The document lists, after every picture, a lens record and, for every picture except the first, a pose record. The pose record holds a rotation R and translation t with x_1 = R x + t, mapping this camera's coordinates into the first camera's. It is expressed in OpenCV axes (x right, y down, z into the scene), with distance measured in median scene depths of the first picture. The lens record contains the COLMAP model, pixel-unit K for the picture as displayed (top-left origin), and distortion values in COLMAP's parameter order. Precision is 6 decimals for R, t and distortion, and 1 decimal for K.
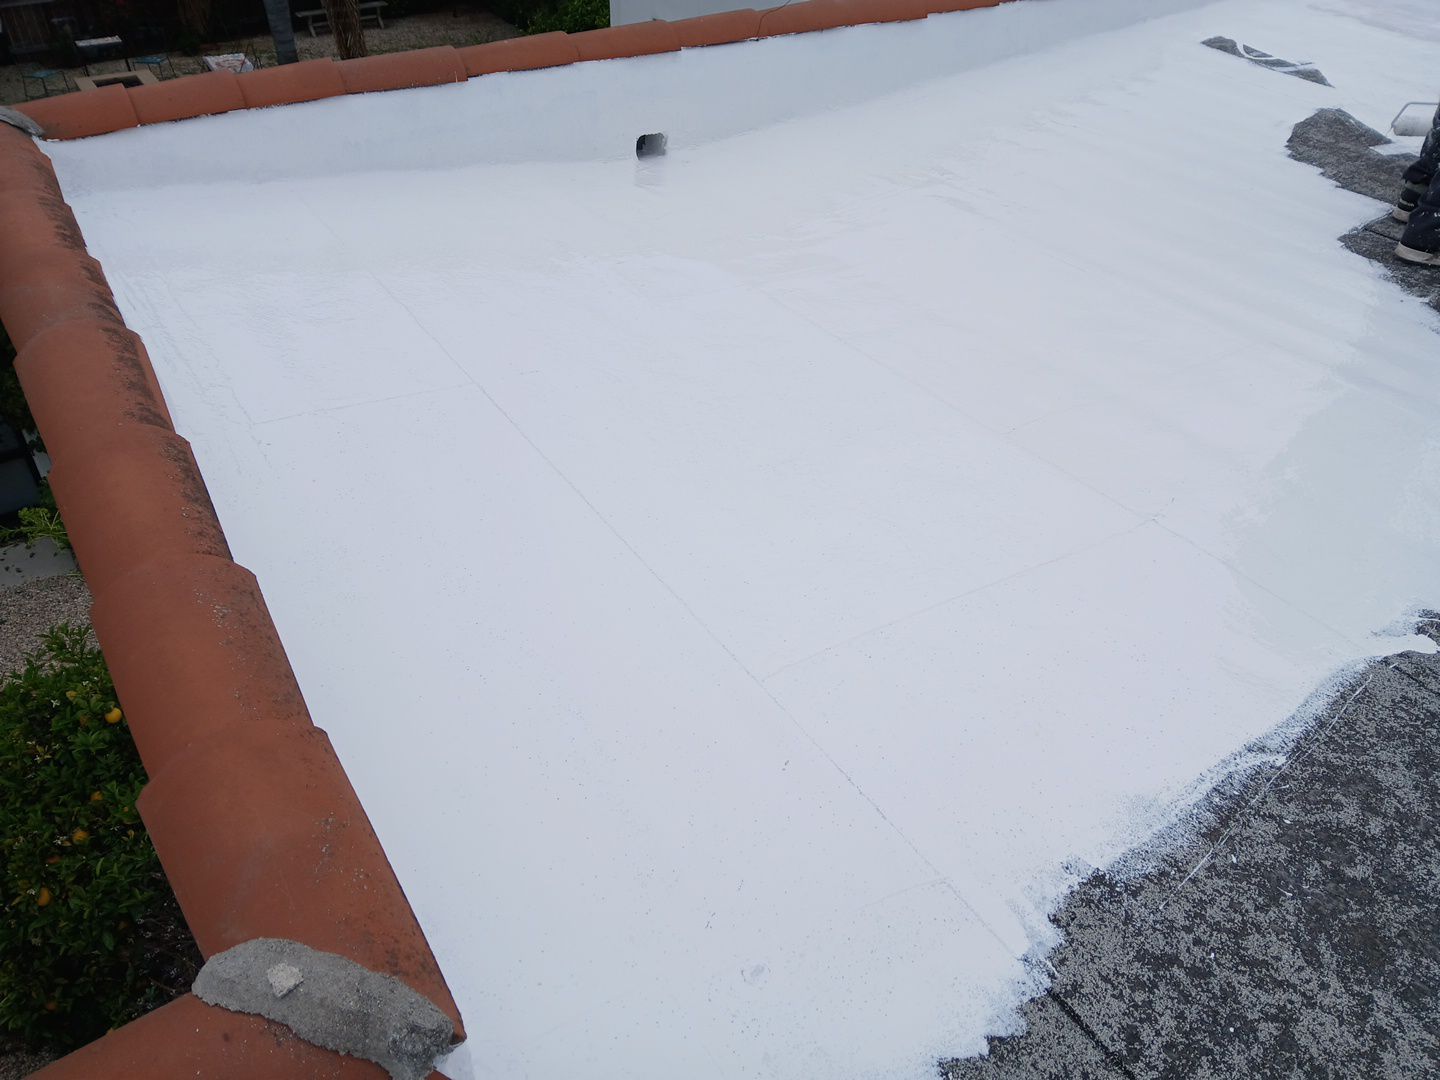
lens RADIAL K [[1114.7, 0, 720.0], [0, 1114.7, 540.0], [0, 0, 1]] dist [0.031669, -0.076630]
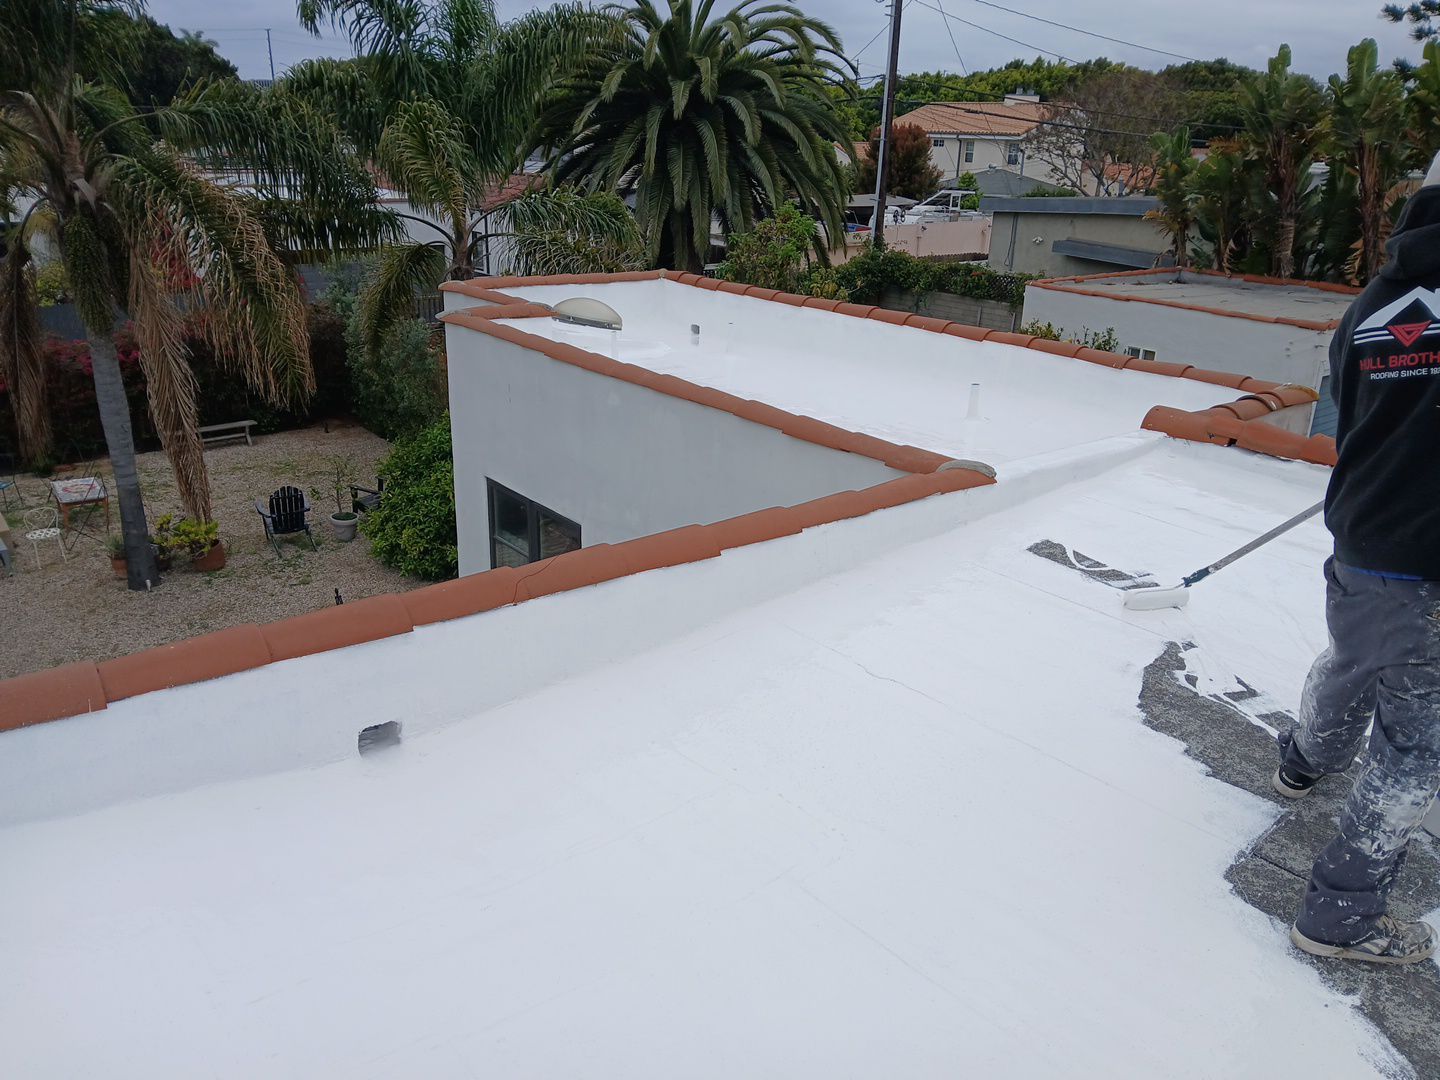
lens RADIAL K [[1114.7, 0, 720.0], [0, 1114.7, 540.0], [0, 0, 1]] dist [0.031669, -0.076630]
pose [[0.995086, -0.031744, 0.093791, 0.110059], [0.058826, 0.951461, -0.302094, -0.227592], [-0.079649, 0.306126, 0.948653, 0.171335]]
